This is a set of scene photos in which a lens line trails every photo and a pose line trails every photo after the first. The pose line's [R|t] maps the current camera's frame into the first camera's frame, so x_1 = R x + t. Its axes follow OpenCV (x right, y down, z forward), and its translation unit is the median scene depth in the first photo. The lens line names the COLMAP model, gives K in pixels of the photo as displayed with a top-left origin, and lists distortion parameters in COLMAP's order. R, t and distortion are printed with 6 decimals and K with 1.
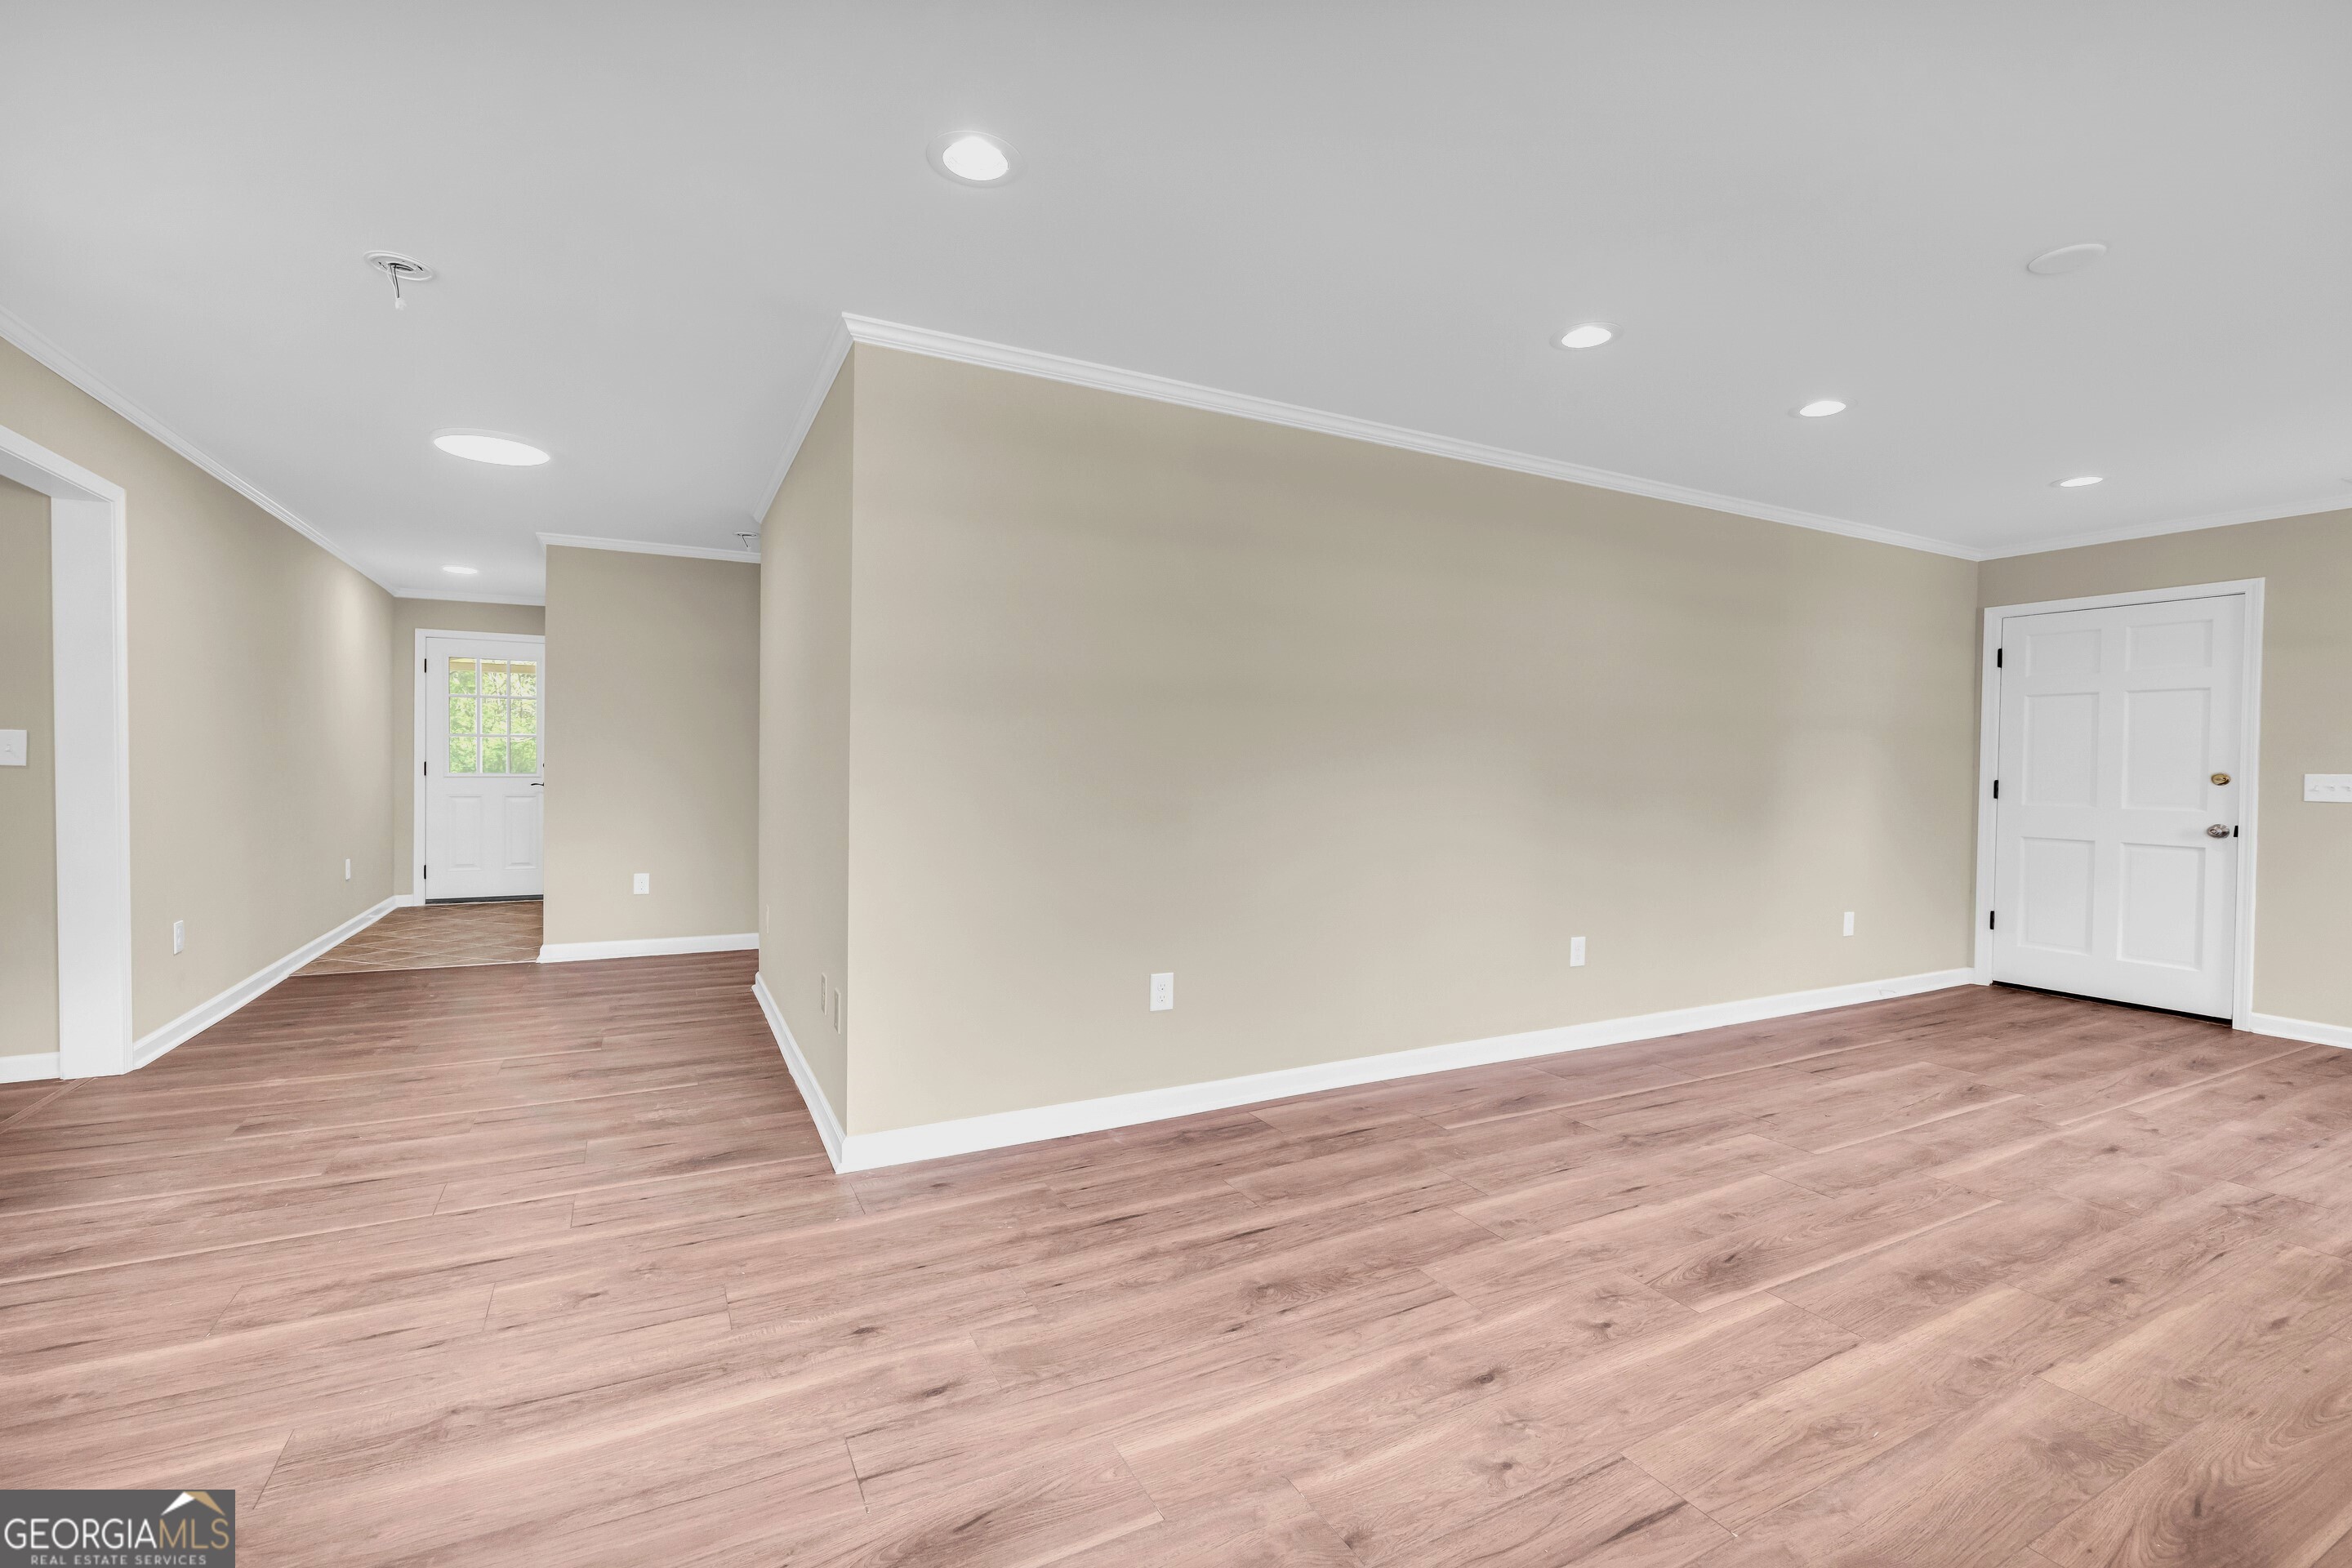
lens RADIAL K [[947.5, 0, 1186.9], [0, 947.5, 778.3], [0, 0, 1]] dist [-0.000878, 0.000287]
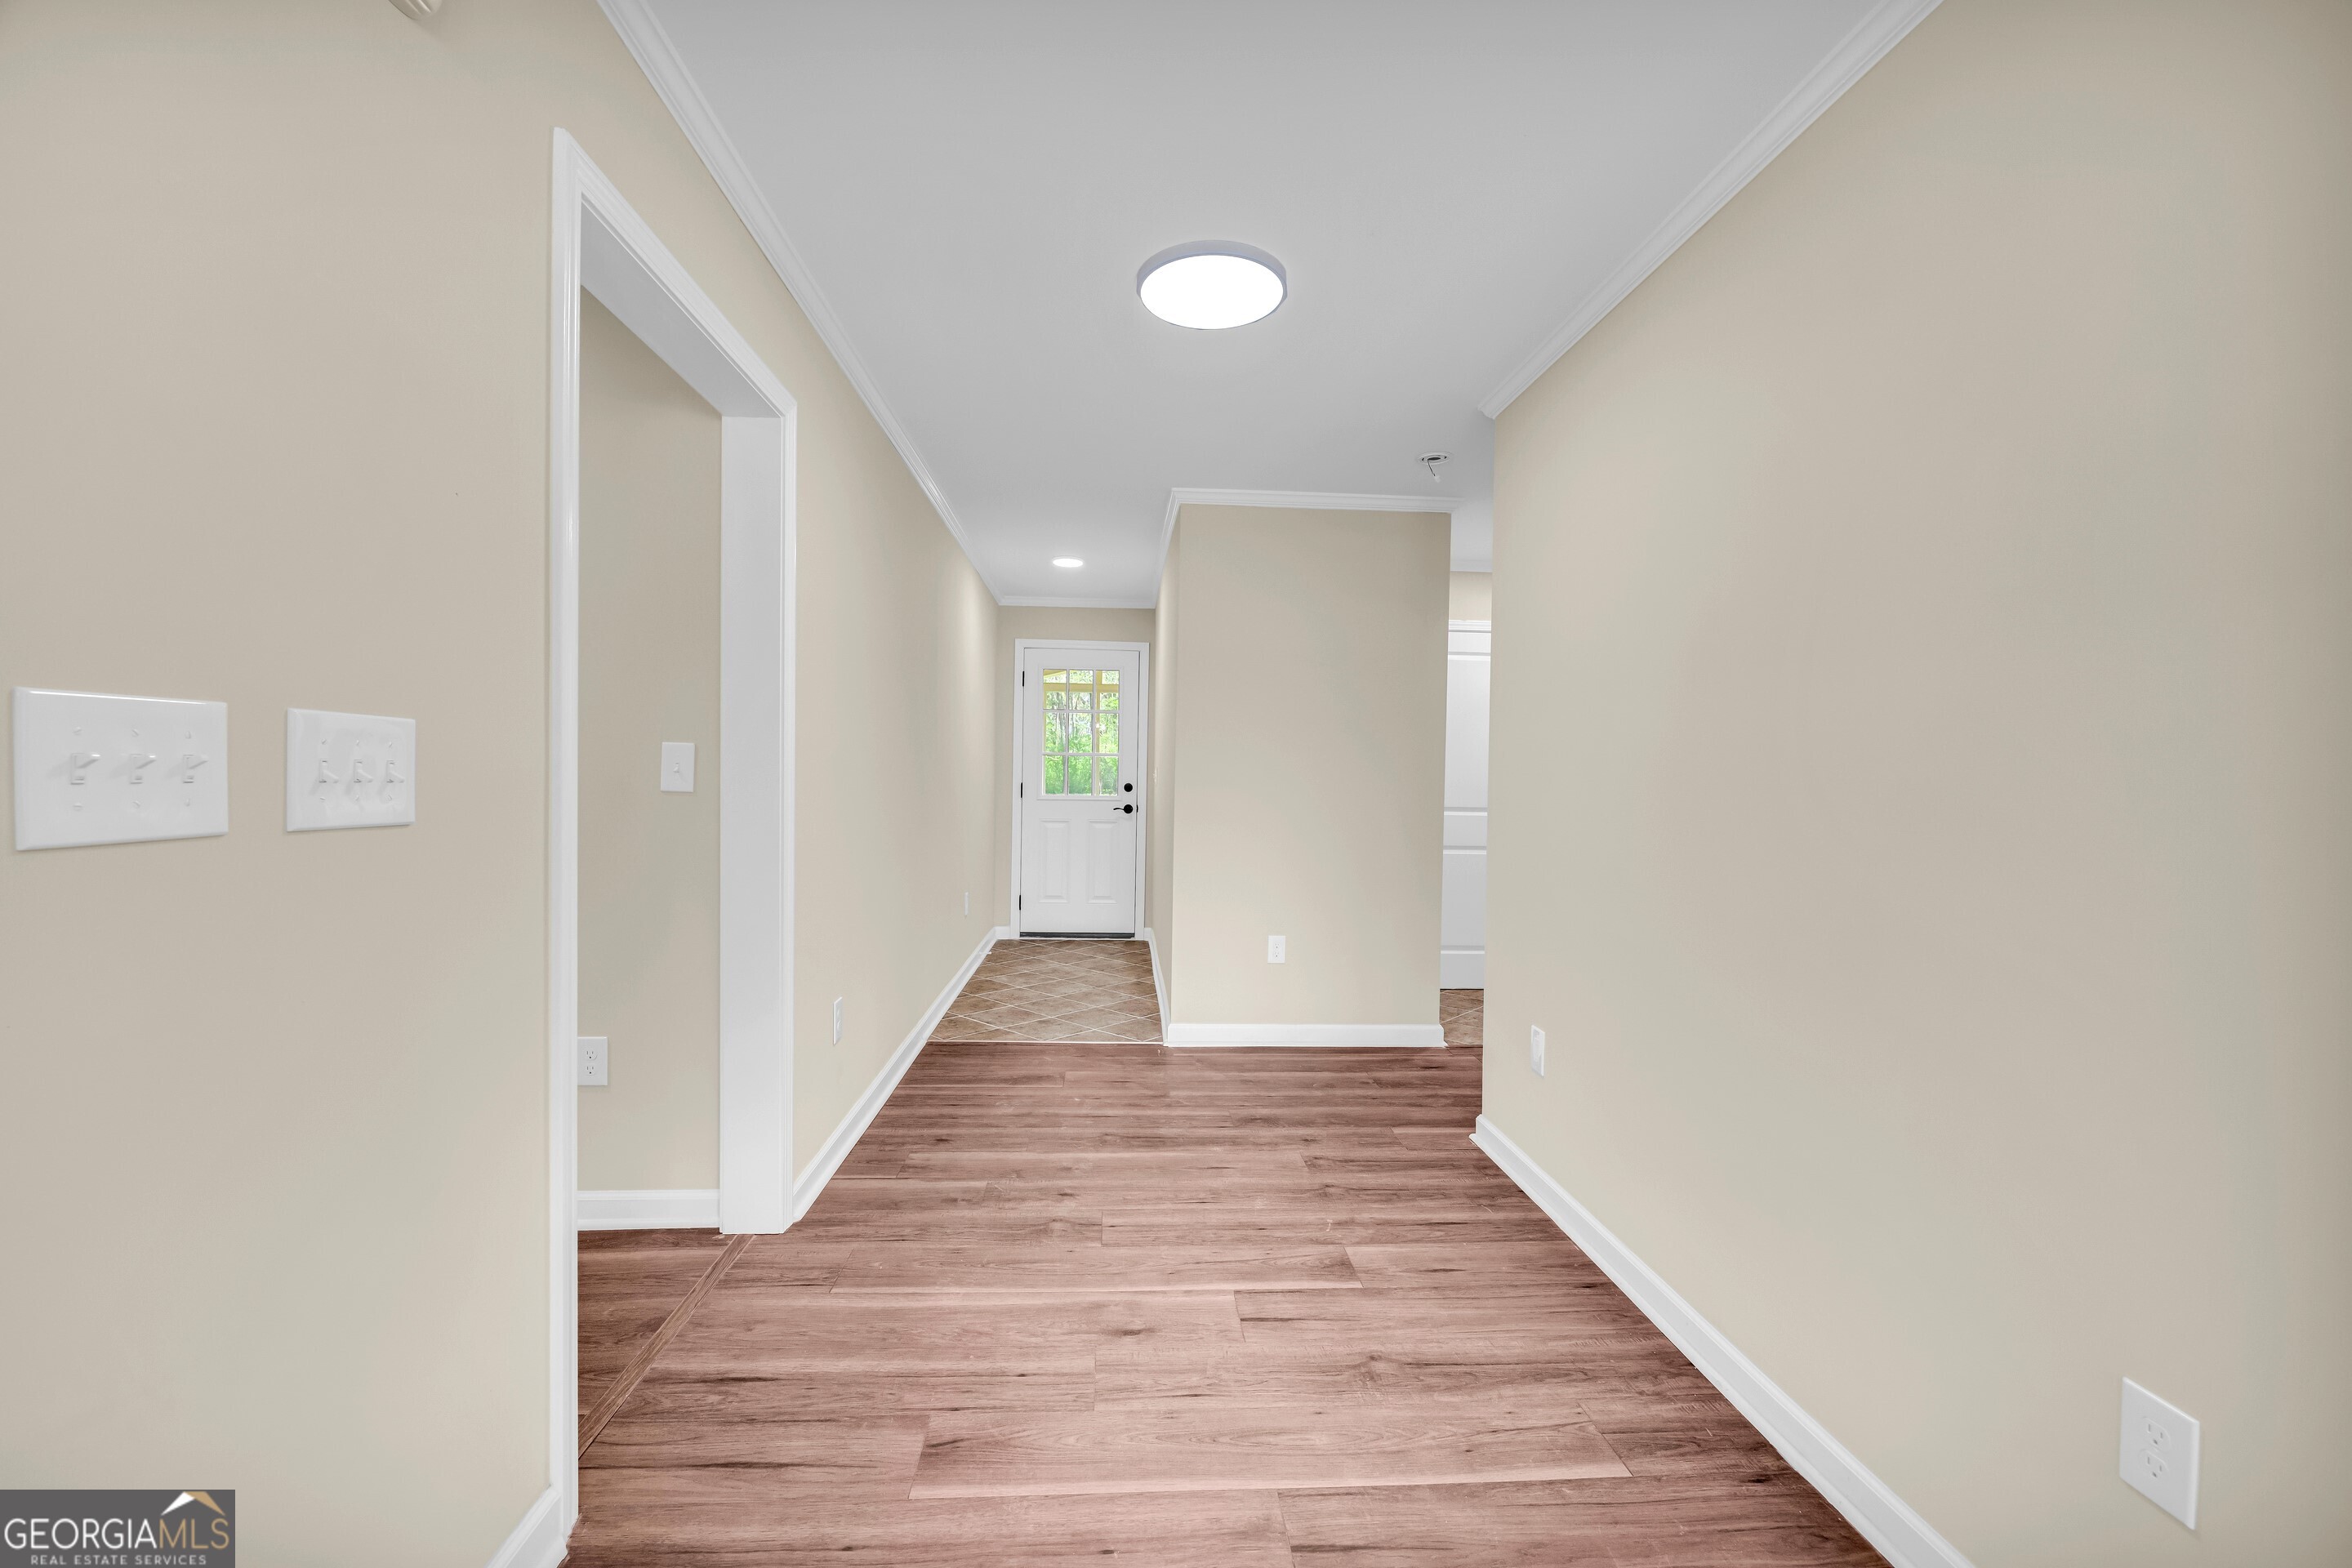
lens RADIAL K [[947.5, 0, 1186.9], [0, 947.5, 778.3], [0, 0, 1]] dist [-0.000878, 0.000287]
pose [[0.905093, 0.009143, -0.425116, -0.396920], [-0.015437, 0.999816, -0.011364, -0.020107], [0.424934, 0.016848, 0.905068, 0.347648]]
